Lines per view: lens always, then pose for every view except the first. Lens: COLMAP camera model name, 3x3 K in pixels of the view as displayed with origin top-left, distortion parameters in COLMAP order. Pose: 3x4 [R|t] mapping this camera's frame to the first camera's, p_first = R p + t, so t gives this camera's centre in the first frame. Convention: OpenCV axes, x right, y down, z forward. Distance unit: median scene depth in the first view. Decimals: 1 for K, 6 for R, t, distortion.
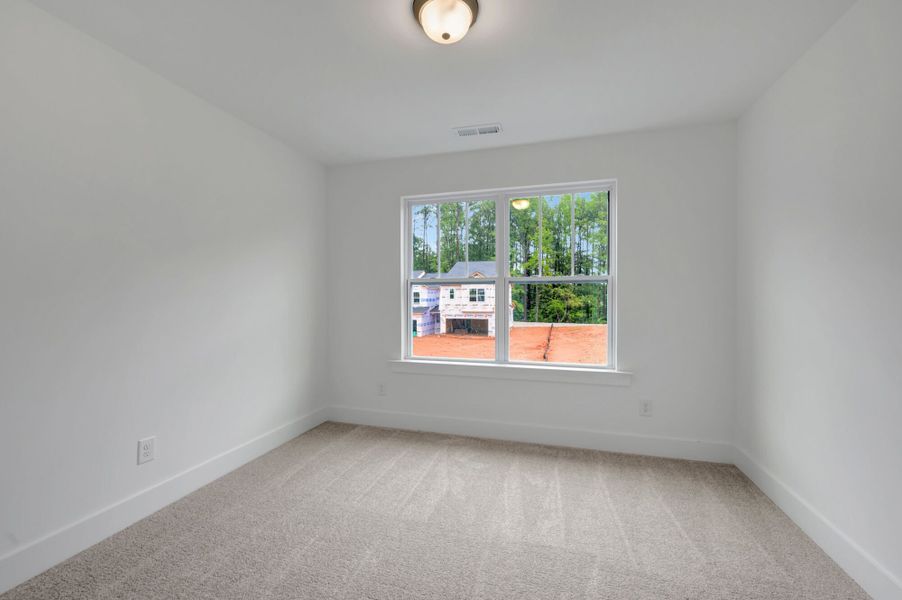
lens RADIAL K [[415.9, 0, 422.1], [0, 415.9, 296.2], [0, 0, 1]] dist [-0.045850, 0.000187]
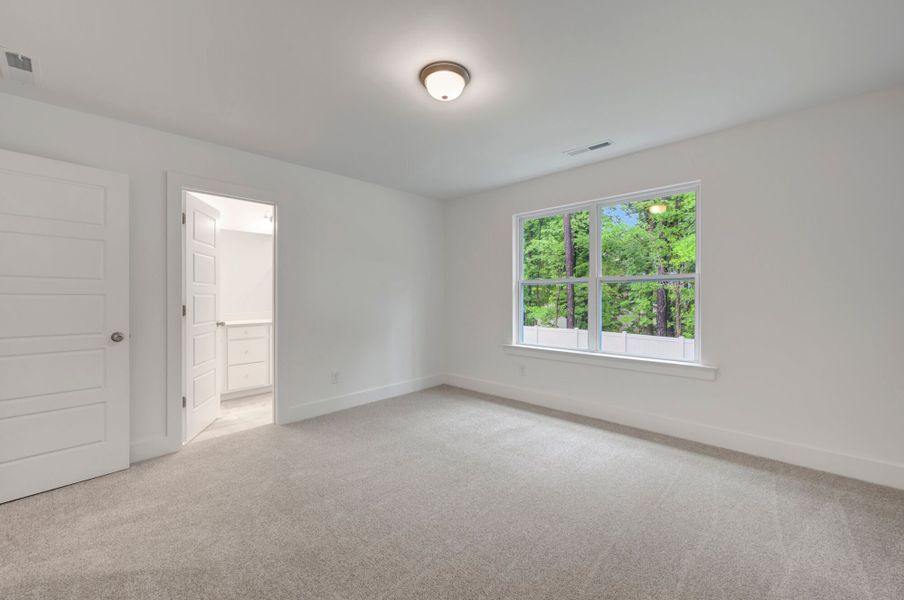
lens RADIAL K [[363.5, 0, 453.4], [0, 363.5, 294.7], [0, 0, 1]] dist [0.000175, 0.000510]
pose [[0.915495, -0.003719, -0.402312, 0.250434], [0.005515, 0.999979, 0.003304, -0.001810], [0.402291, -0.005244, 0.915497, -0.087653]]
